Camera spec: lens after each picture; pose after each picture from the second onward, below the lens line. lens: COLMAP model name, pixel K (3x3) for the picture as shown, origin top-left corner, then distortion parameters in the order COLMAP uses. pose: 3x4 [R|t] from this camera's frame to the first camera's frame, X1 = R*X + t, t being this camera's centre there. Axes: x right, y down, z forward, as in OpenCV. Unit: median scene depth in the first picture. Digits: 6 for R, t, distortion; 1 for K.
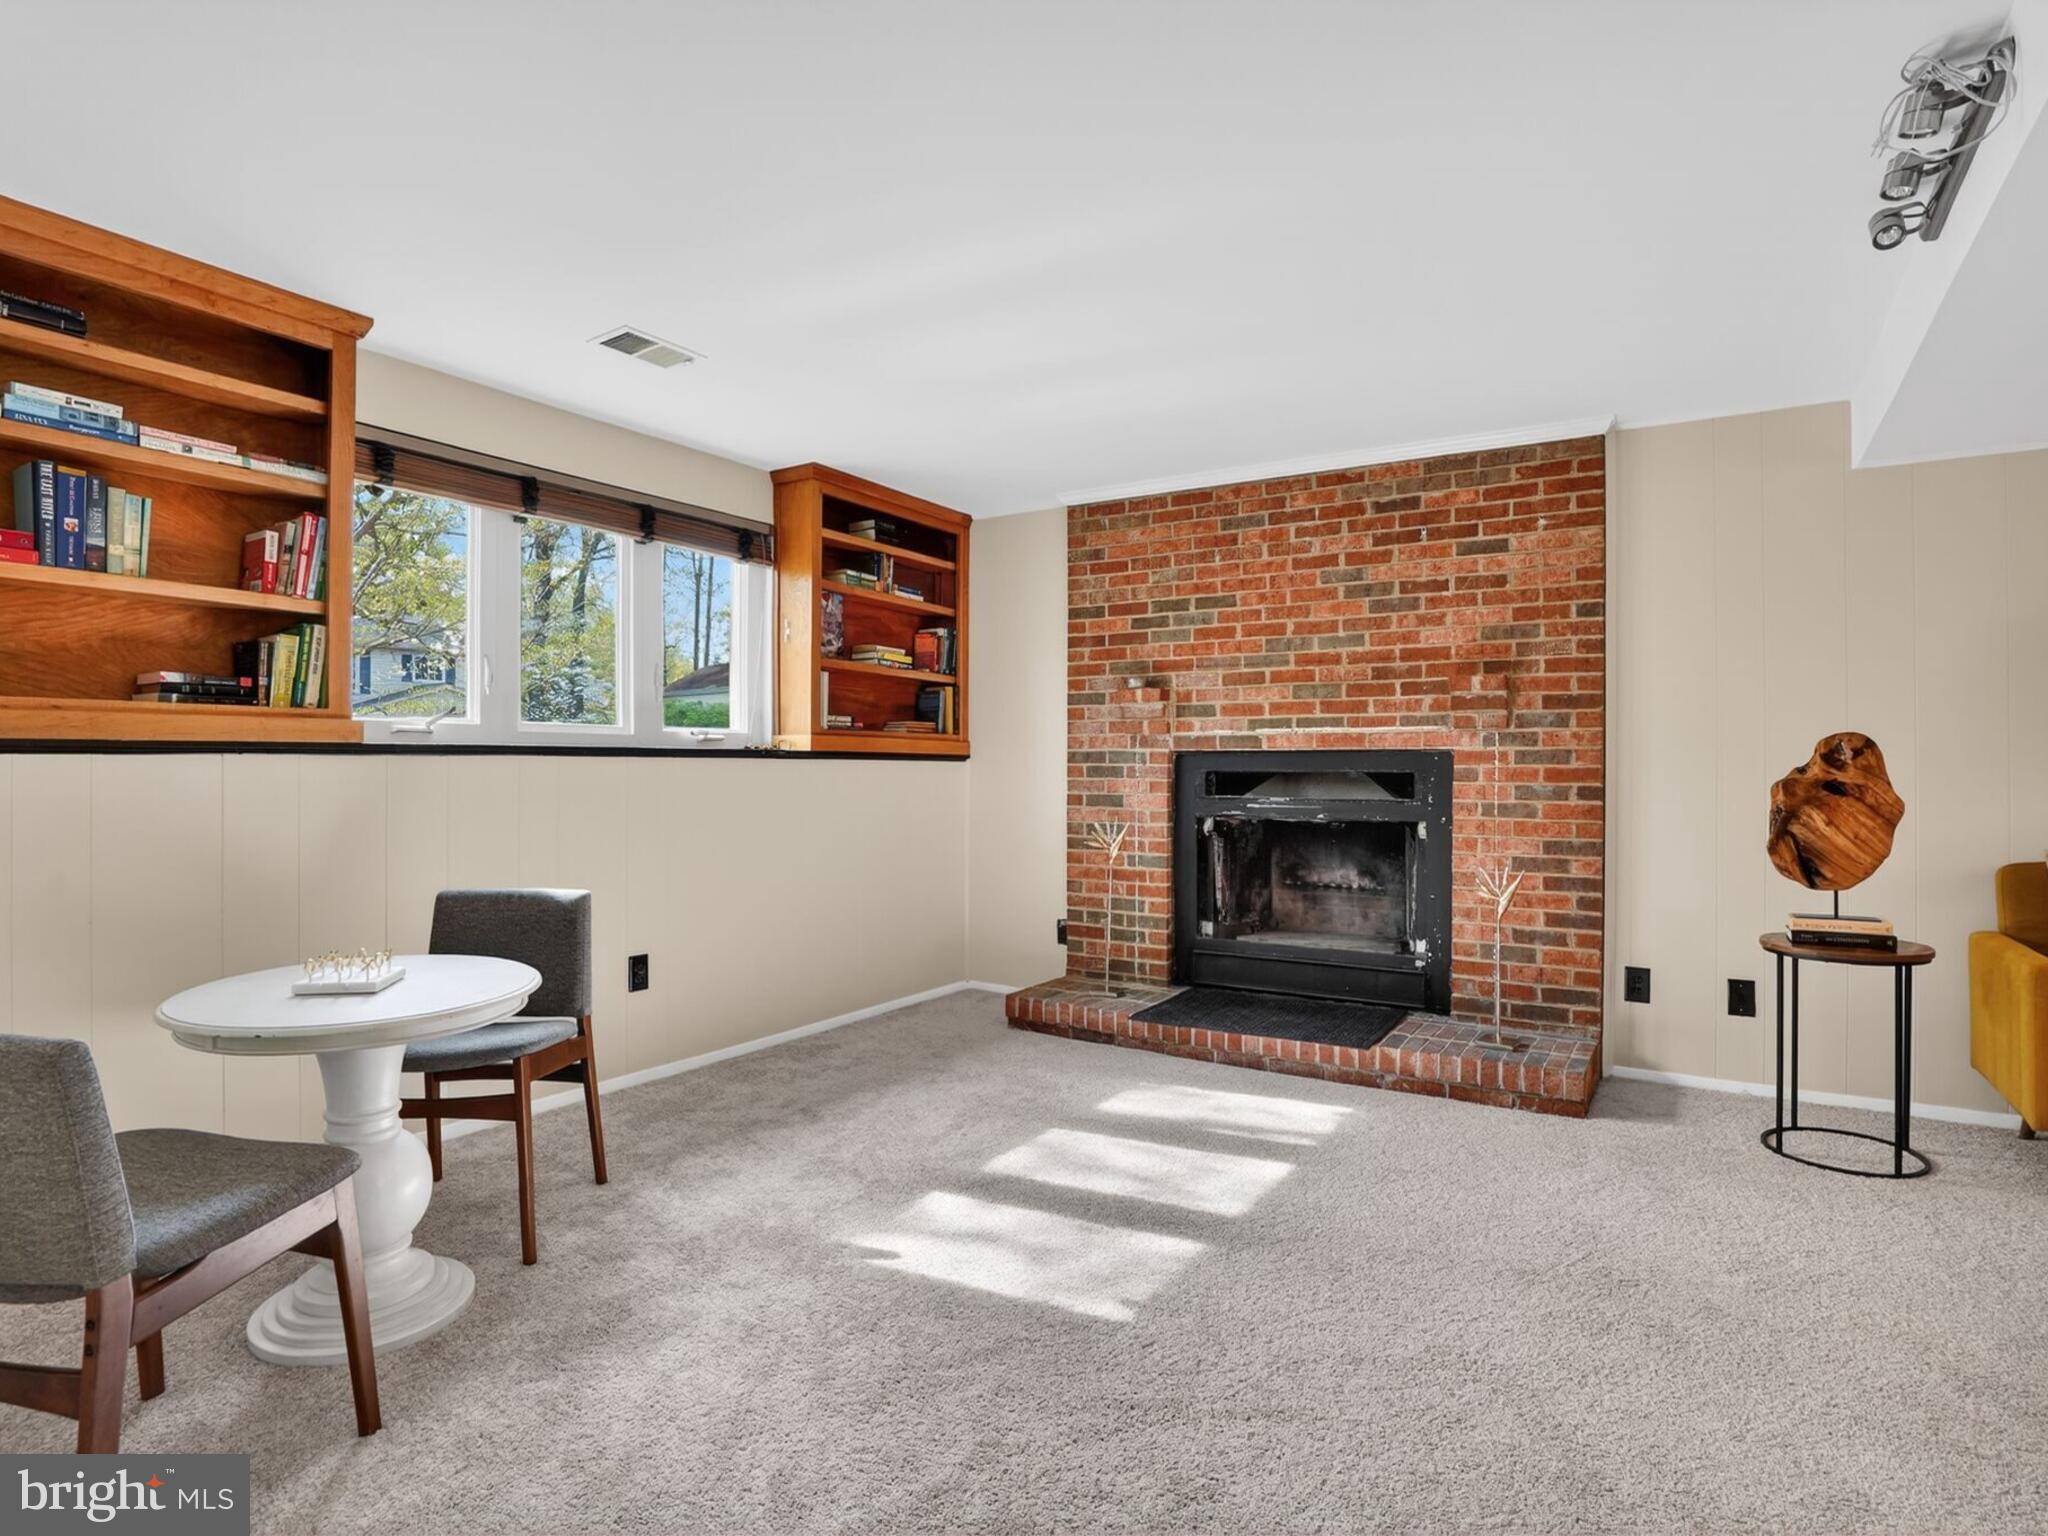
lens RADIAL K [[1060.2, 0, 1018.9], [0, 1060.2, 764.6], [0, 0, 1]] dist [-0.067528, 0.028810]
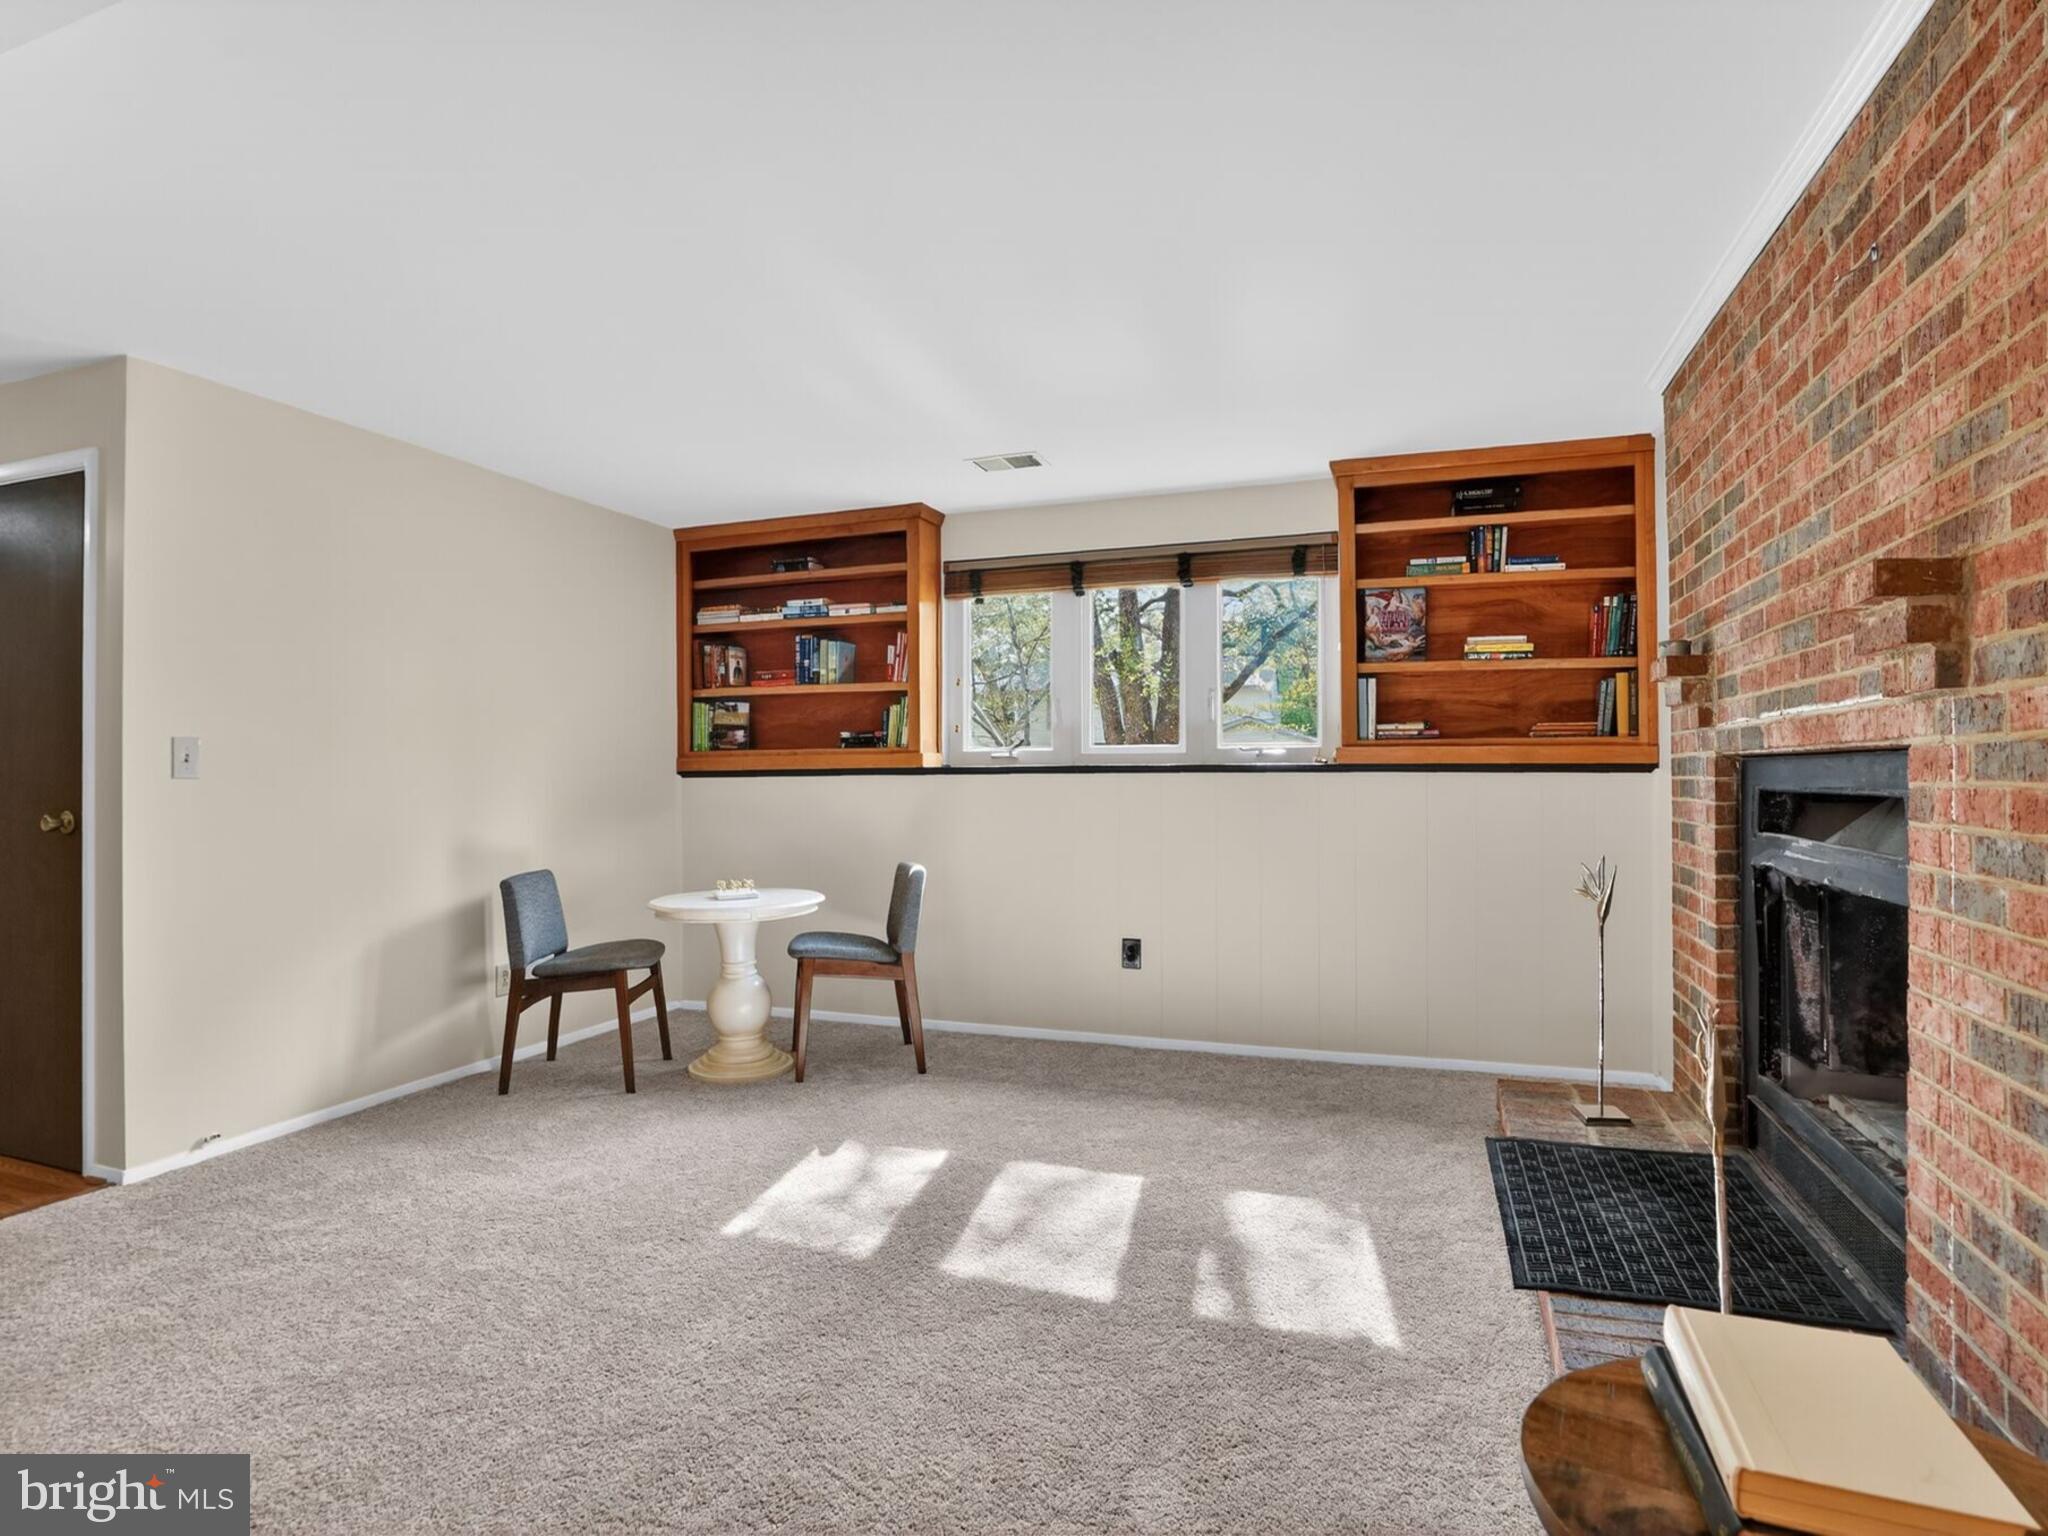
lens RADIAL K [[1060.2, 0, 1018.9], [0, 1060.2, 764.6], [0, 0, 1]] dist [-0.067528, 0.028810]
pose [[0.236582, -0.013765, -0.971514, 0.925148], [0.006514, 0.999900, -0.012581, -0.003316], [0.971590, -0.003352, 0.236648, 0.697862]]
